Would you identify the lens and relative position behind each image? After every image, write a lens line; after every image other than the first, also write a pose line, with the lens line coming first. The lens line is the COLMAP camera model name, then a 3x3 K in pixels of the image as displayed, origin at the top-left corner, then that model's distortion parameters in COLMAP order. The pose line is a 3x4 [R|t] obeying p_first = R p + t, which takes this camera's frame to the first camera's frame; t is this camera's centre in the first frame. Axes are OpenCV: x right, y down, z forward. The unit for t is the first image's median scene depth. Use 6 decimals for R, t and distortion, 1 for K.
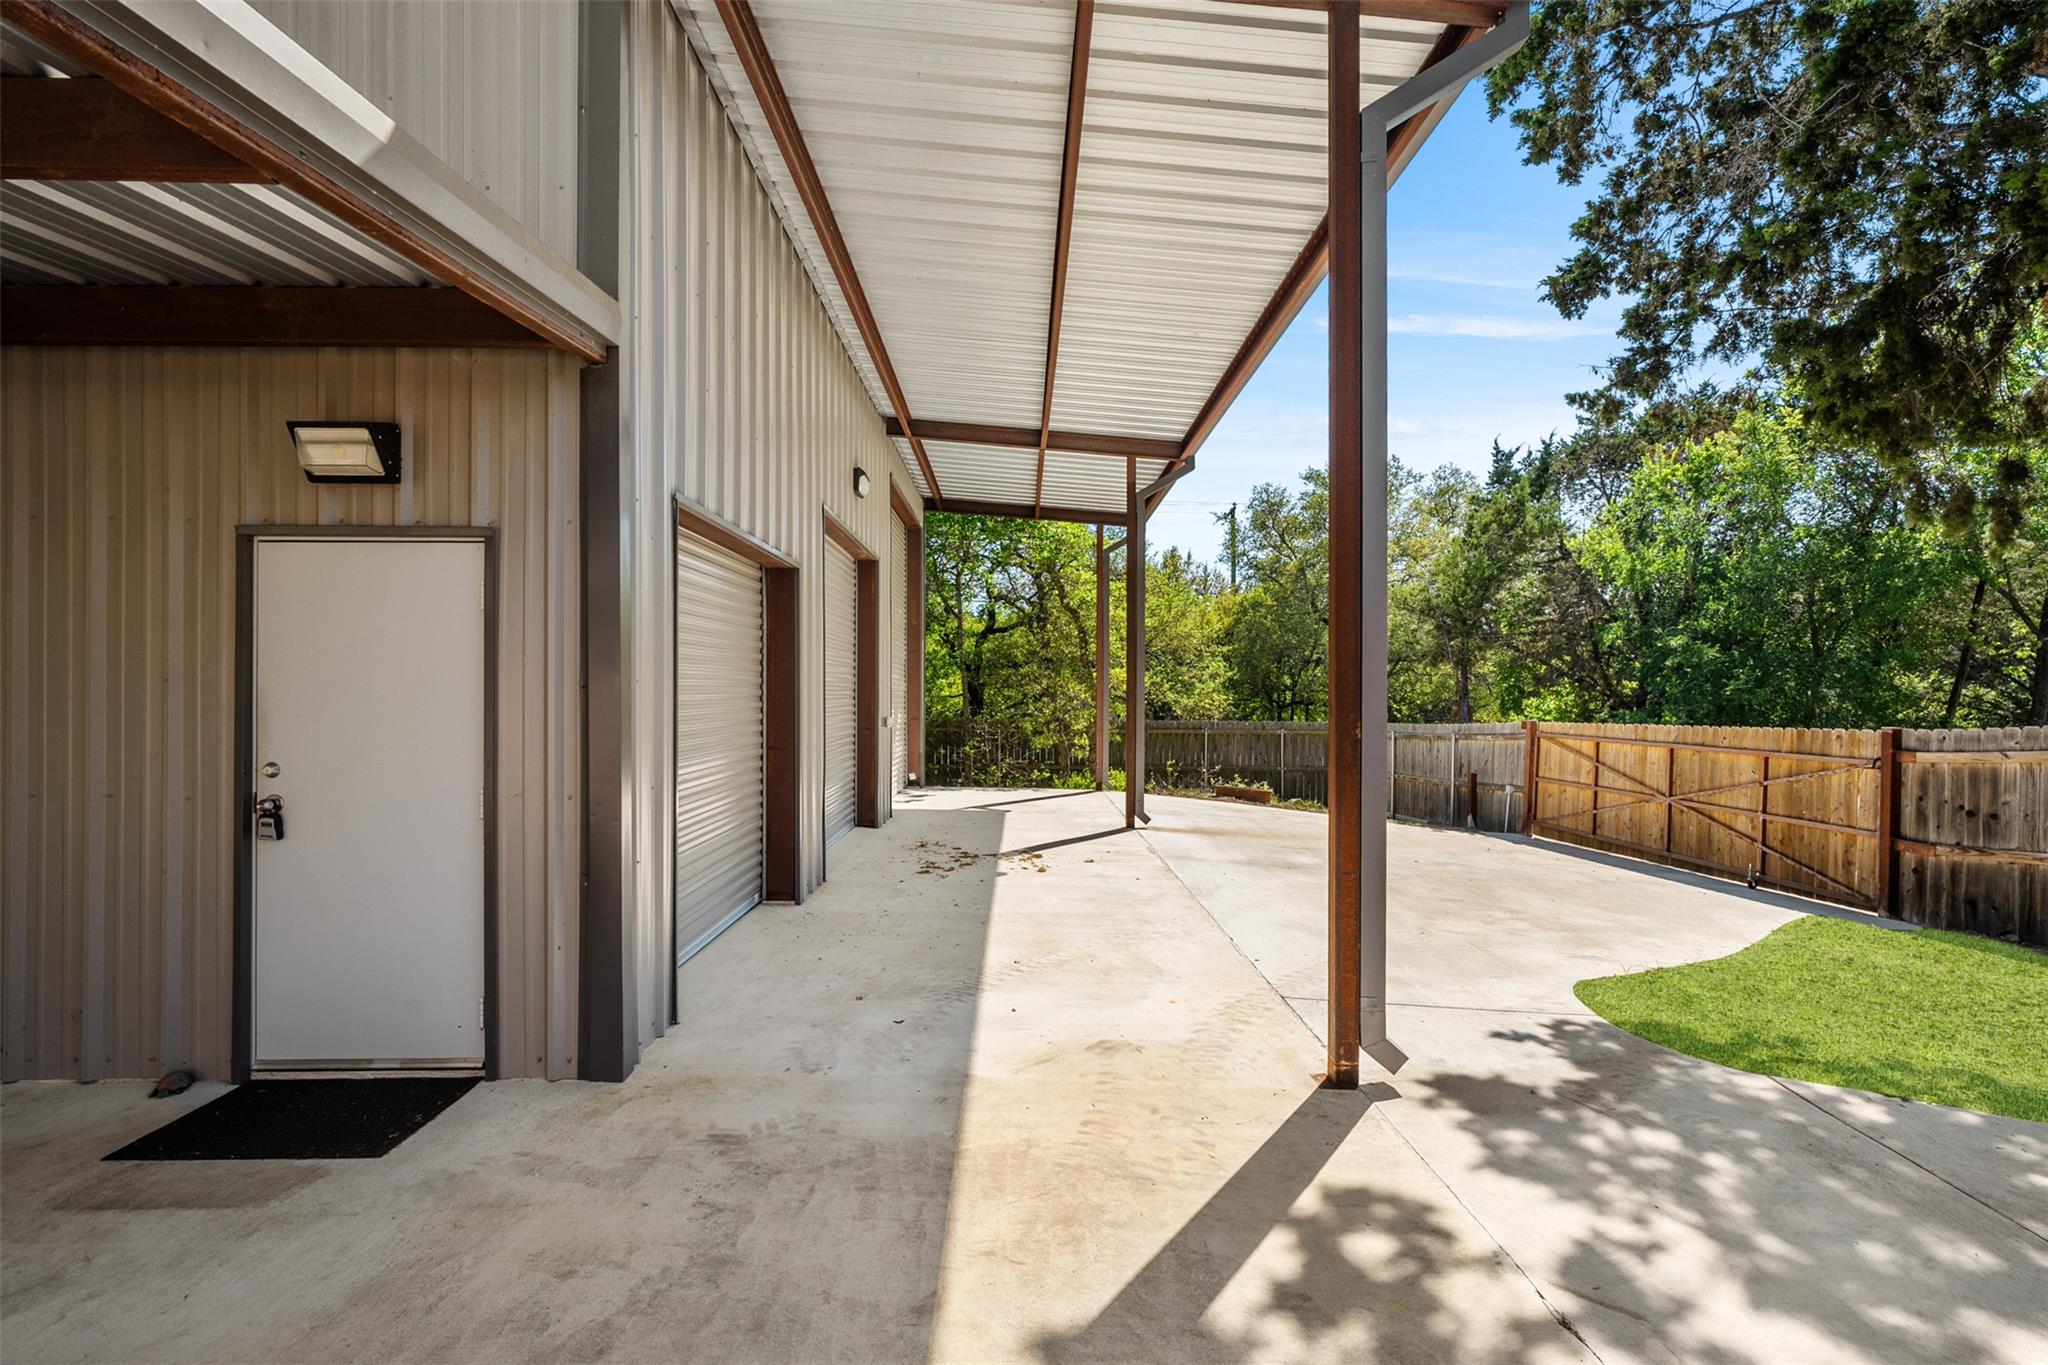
lens RADIAL K [[932.4, 0, 1029.0], [0, 932.4, 688.5], [0, 0, 1]] dist [-0.003548, 0.001926]
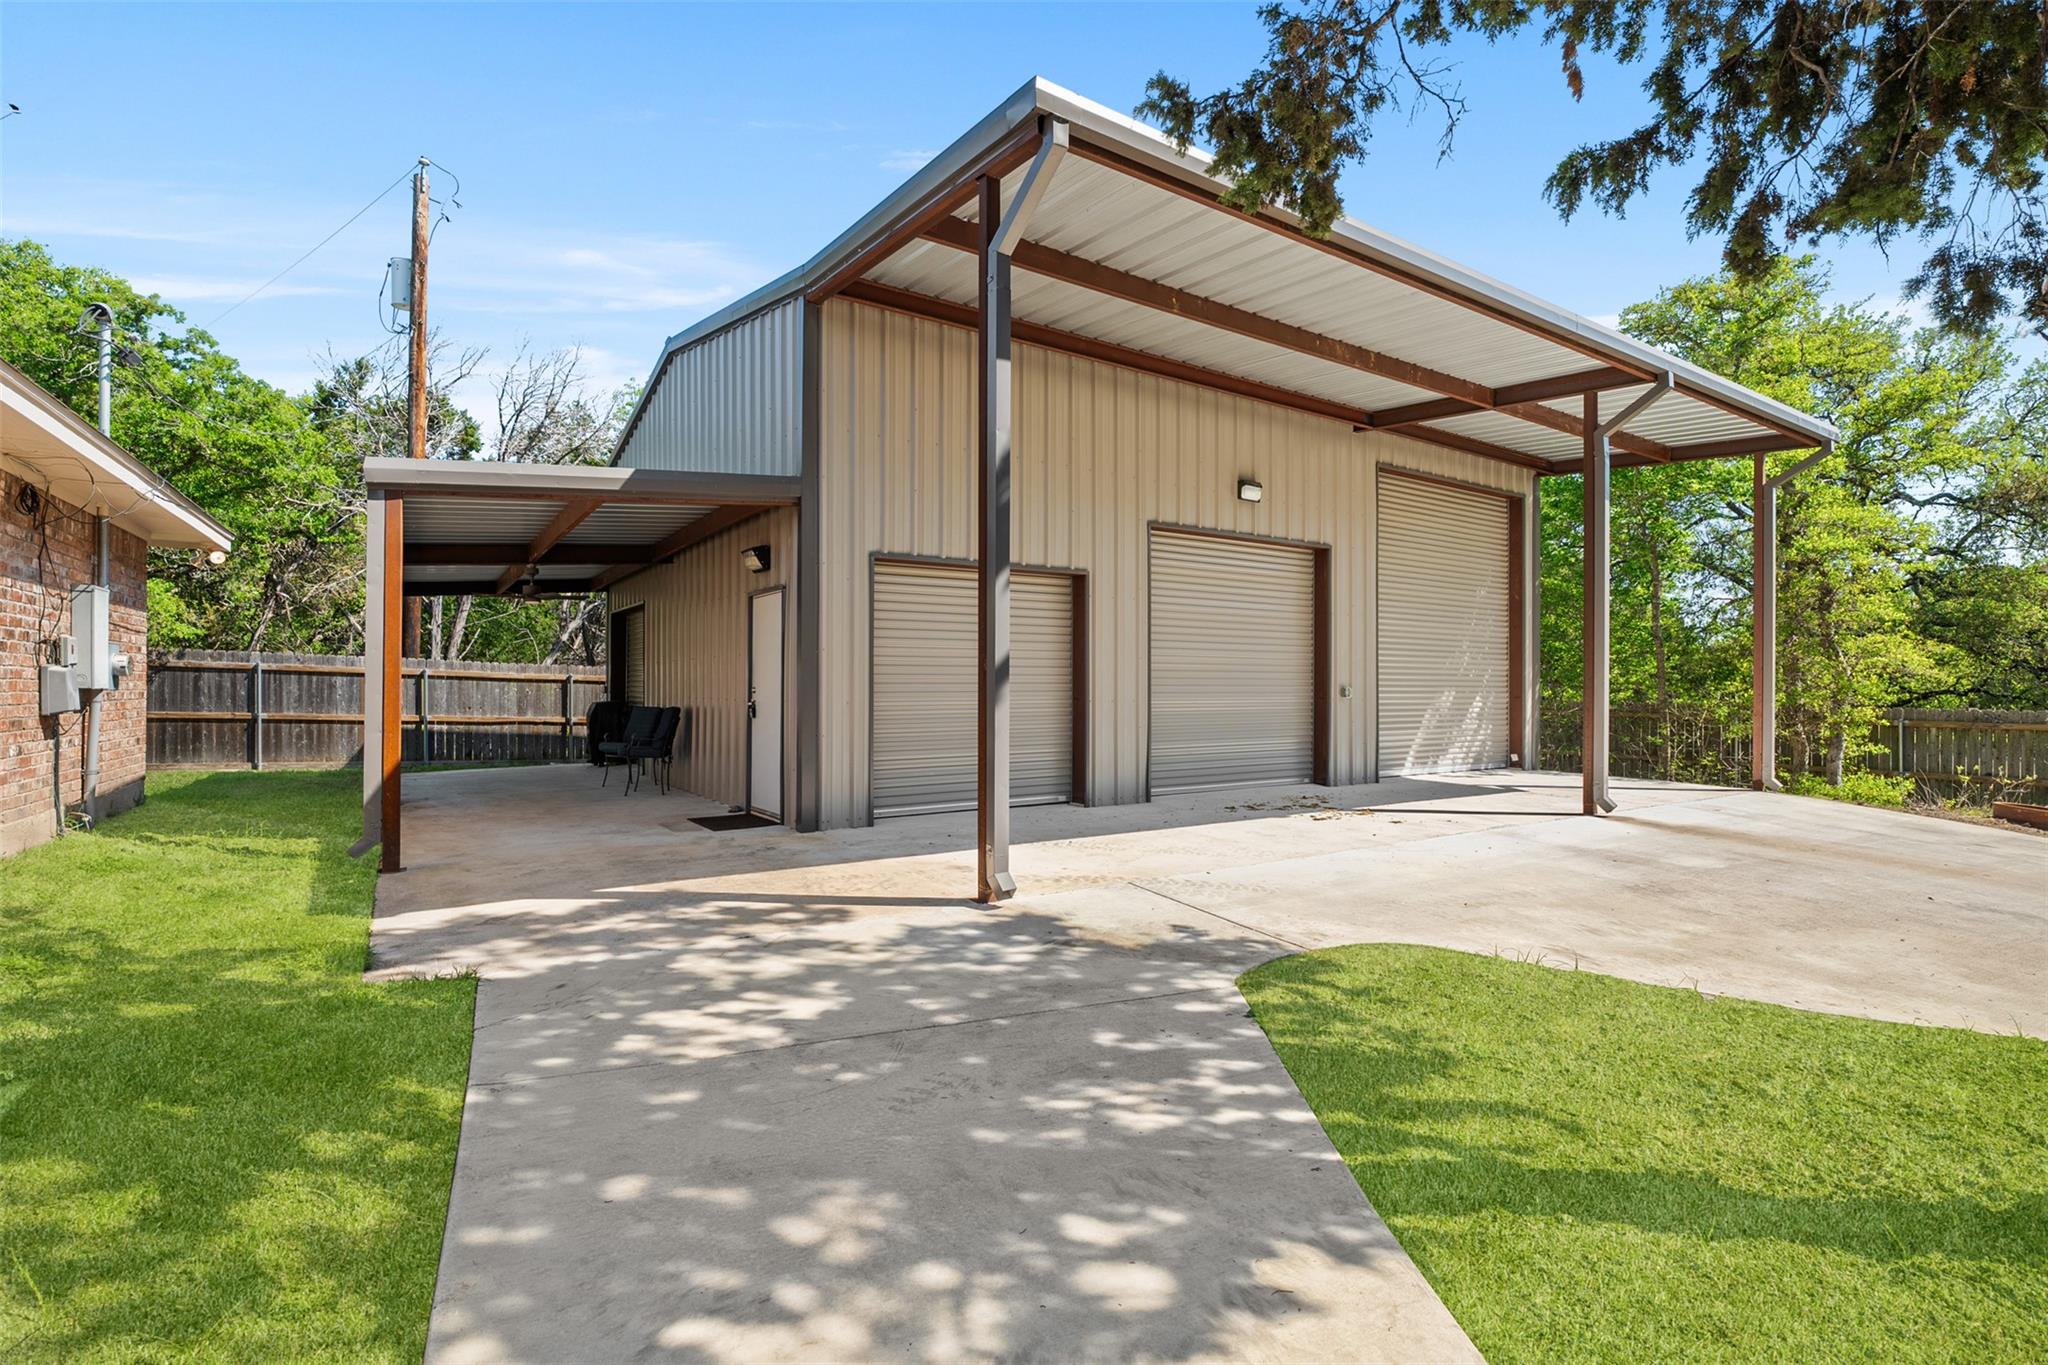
lens RADIAL K [[932.4, 0, 1039.1], [0, 932.4, 687.0], [0, 0, 1]] dist [-0.003548, 0.001926]
pose [[0.541116, -0.006792, -0.840921, 1.760069], [0.004150, 0.999977, -0.005407, 0.099593], [0.840938, -0.000564, 0.541131, 0.286120]]
